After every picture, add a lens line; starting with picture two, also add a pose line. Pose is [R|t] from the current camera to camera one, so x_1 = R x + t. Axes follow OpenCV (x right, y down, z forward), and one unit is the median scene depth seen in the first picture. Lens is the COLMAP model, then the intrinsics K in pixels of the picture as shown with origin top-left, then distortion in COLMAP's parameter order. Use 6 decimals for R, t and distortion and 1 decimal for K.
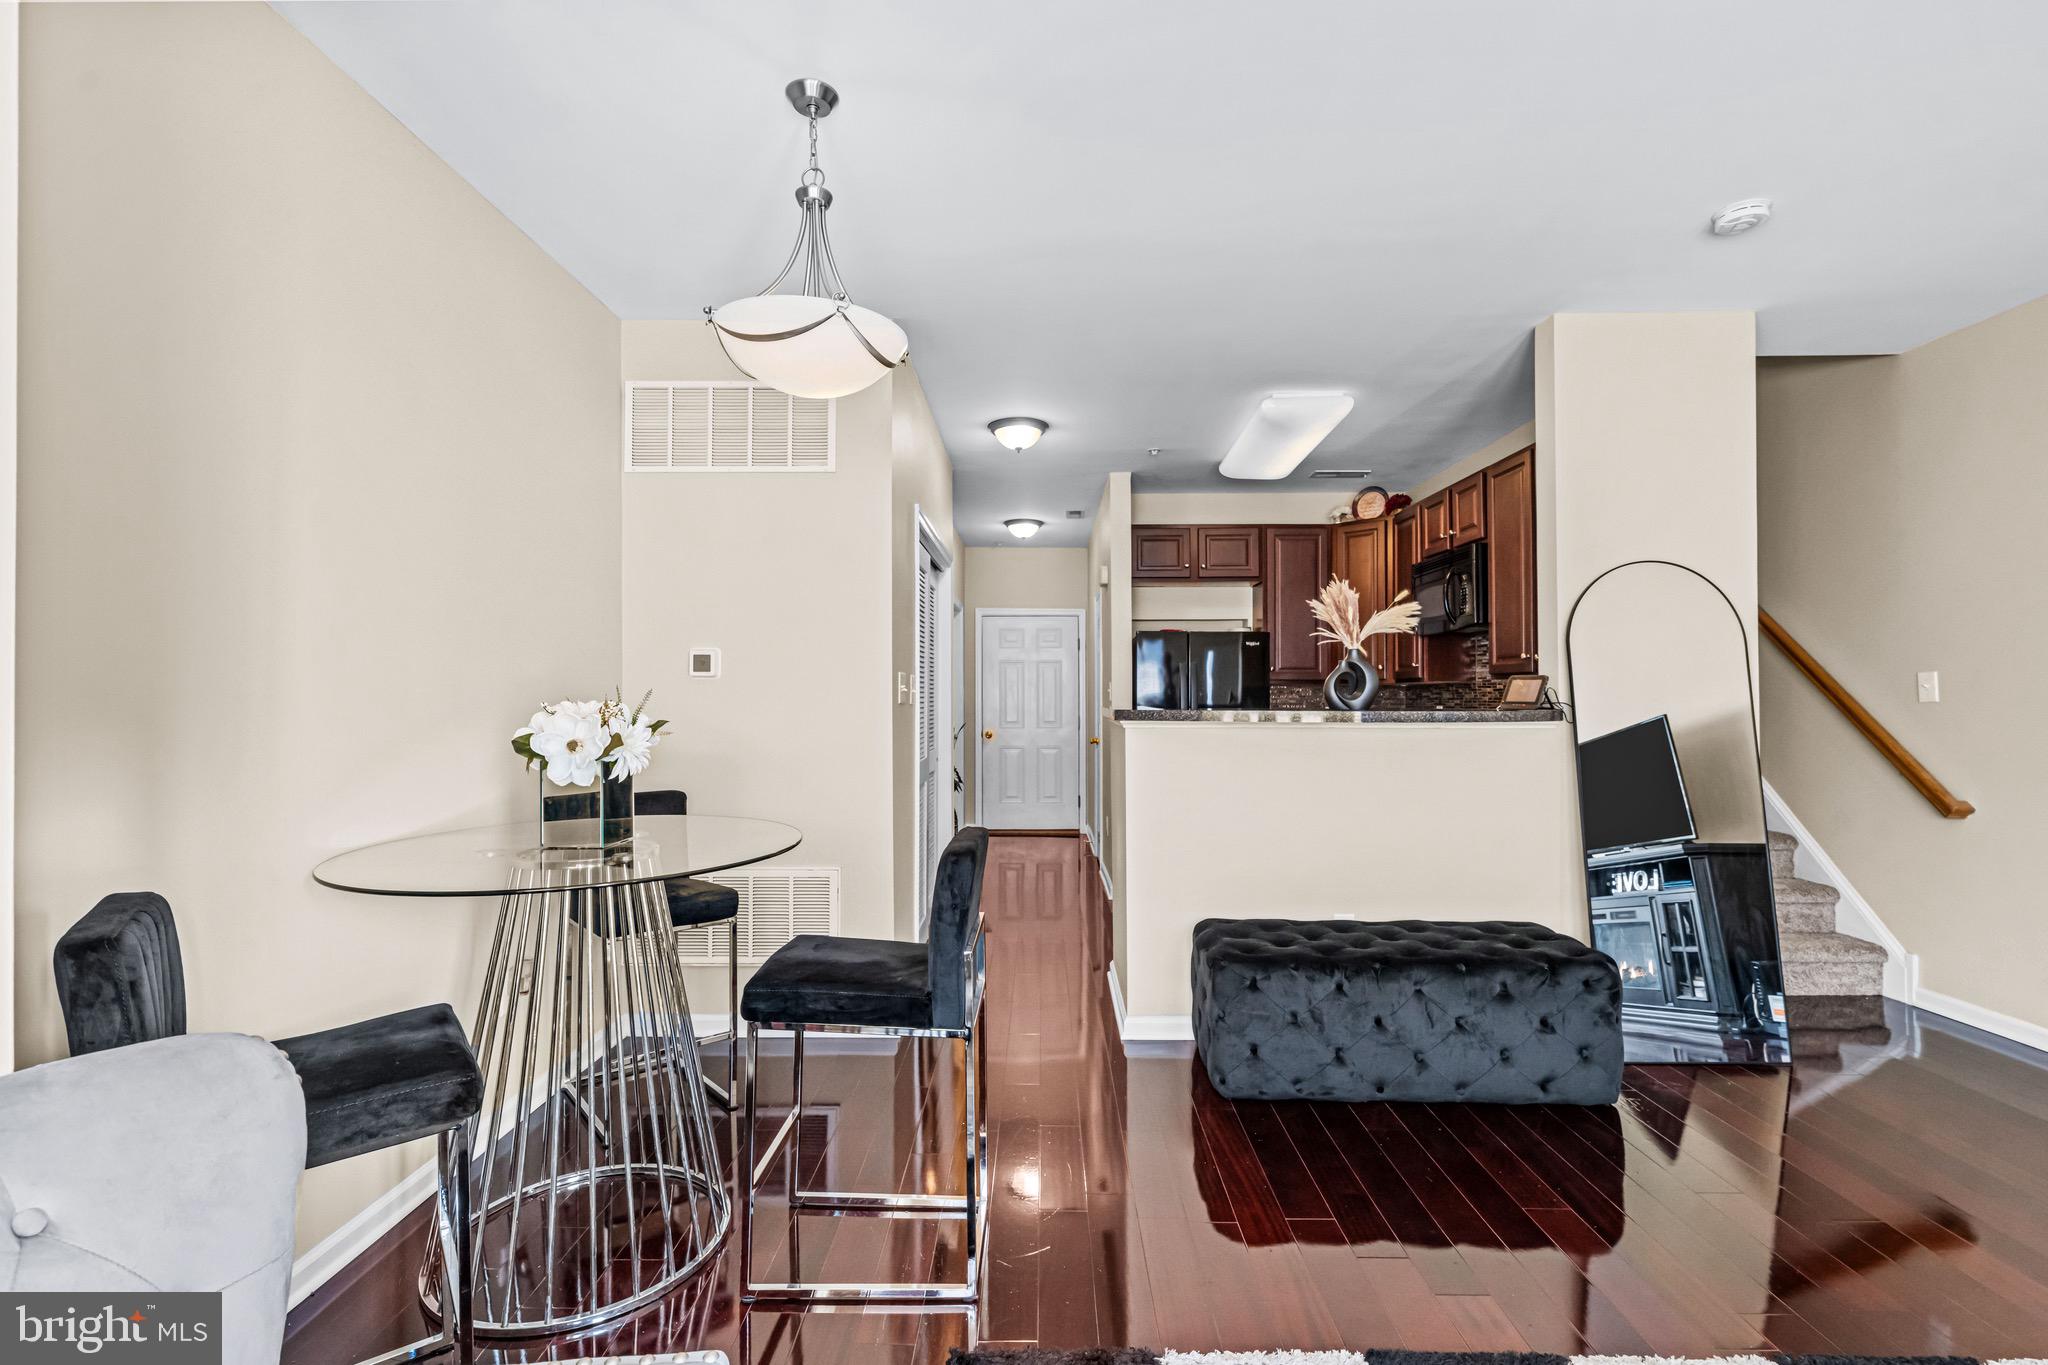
lens RADIAL K [[915.7, 0, 1024.0], [0, 915.7, 682.5], [0, 0, 1]] dist [0.023045, 0.000030]
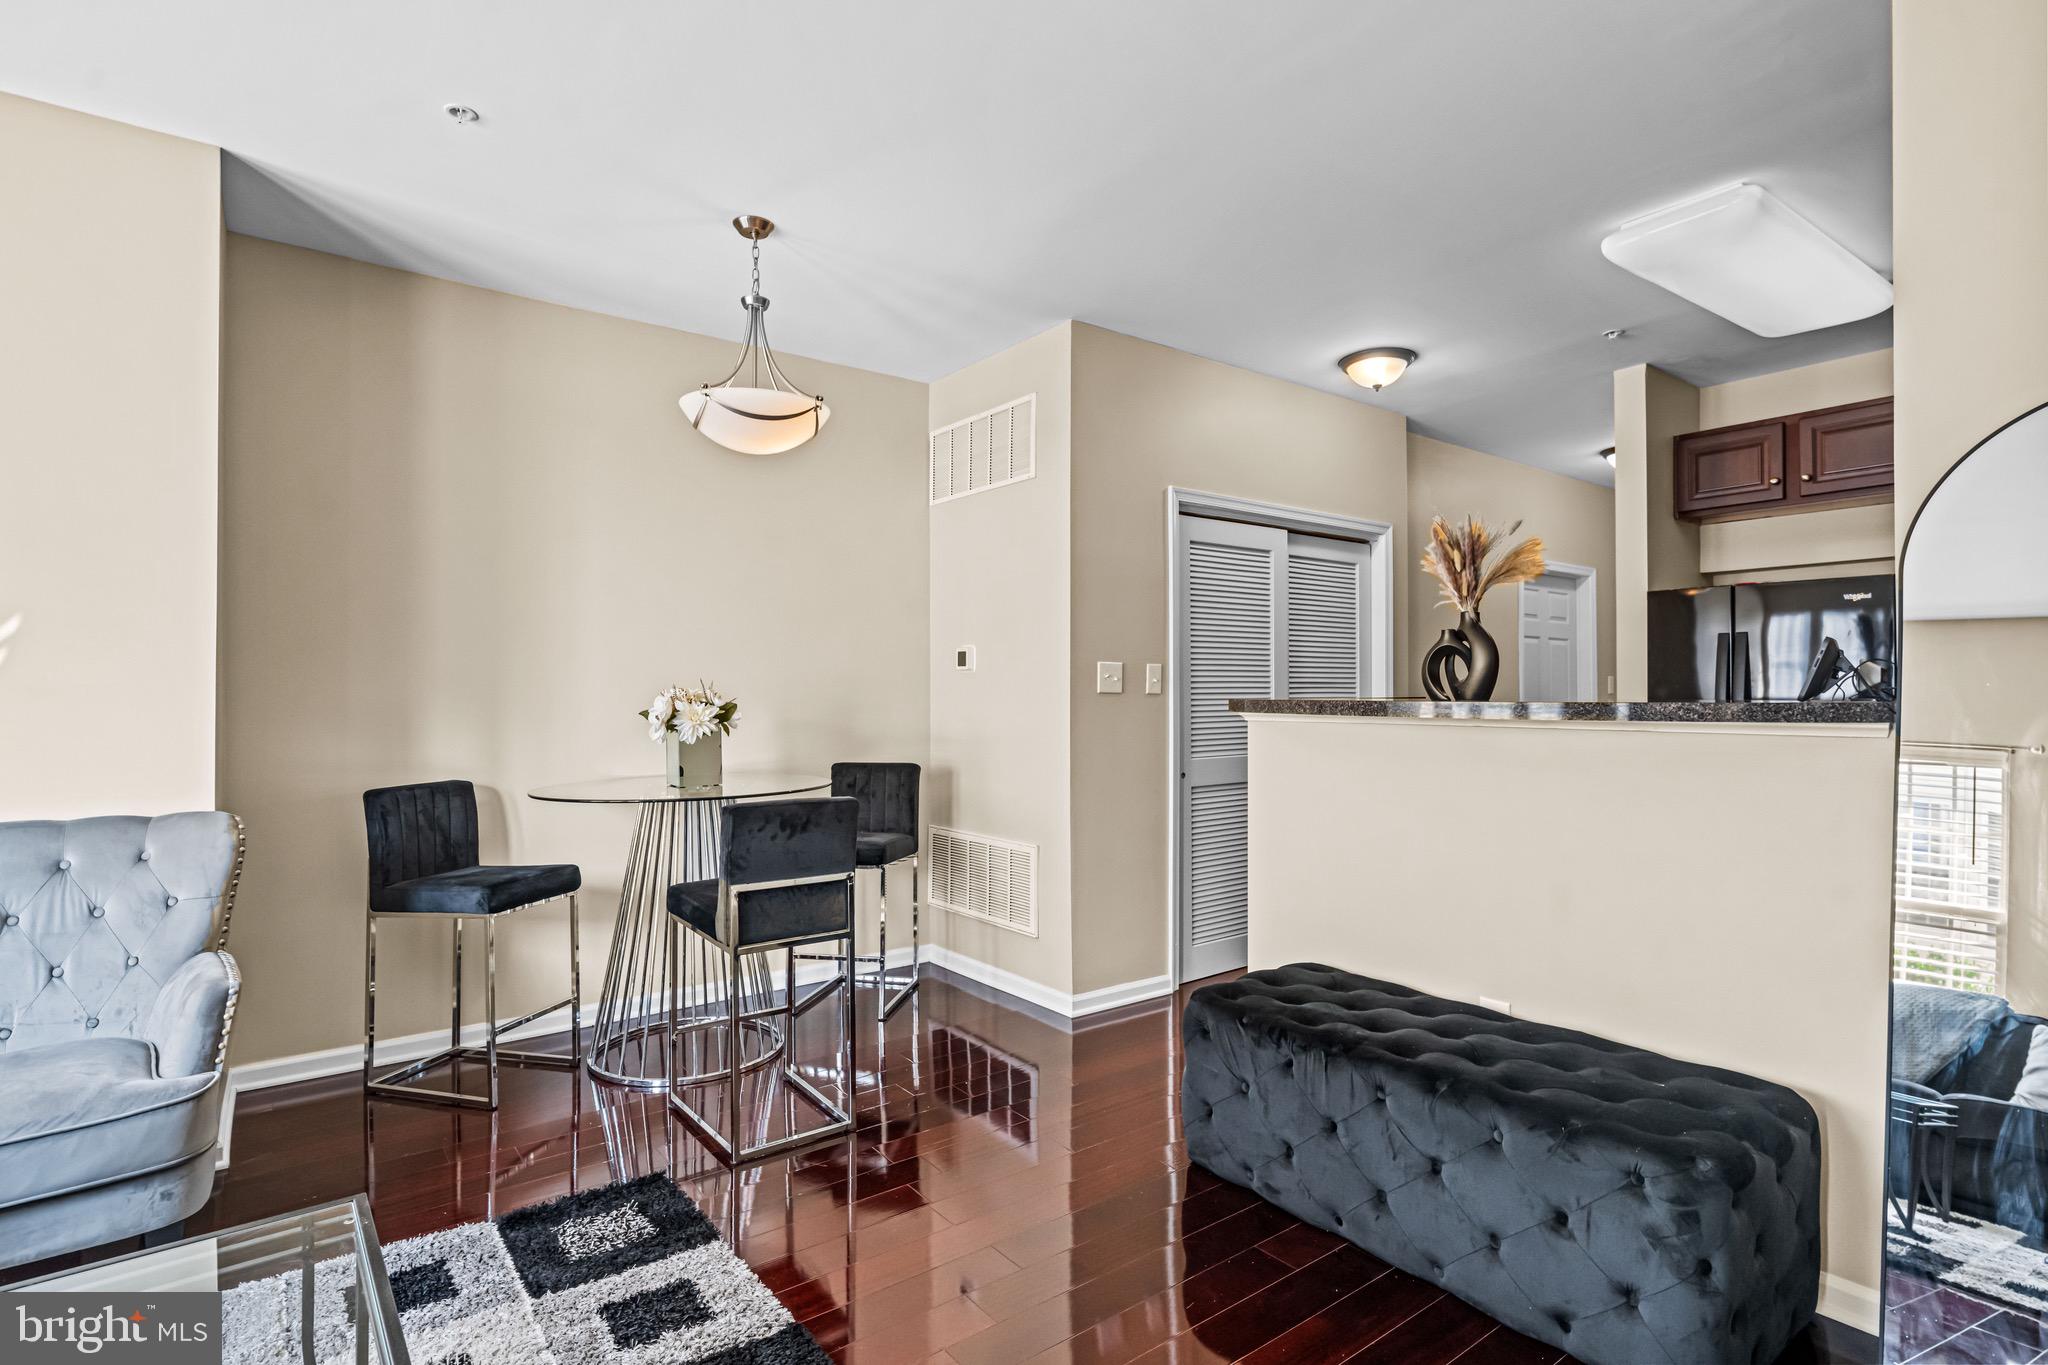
lens RADIAL K [[1008.6, 0, 1024.0], [0, 1008.6, 682.5], [0, 0, 1]] dist [-0.000026, 0.000100]
pose [[0.617234, -0.011111, -0.786701, 0.864163], [0.013372, 0.999904, -0.003630, 0.018155], [0.786666, -0.008279, 0.617324, 0.320062]]
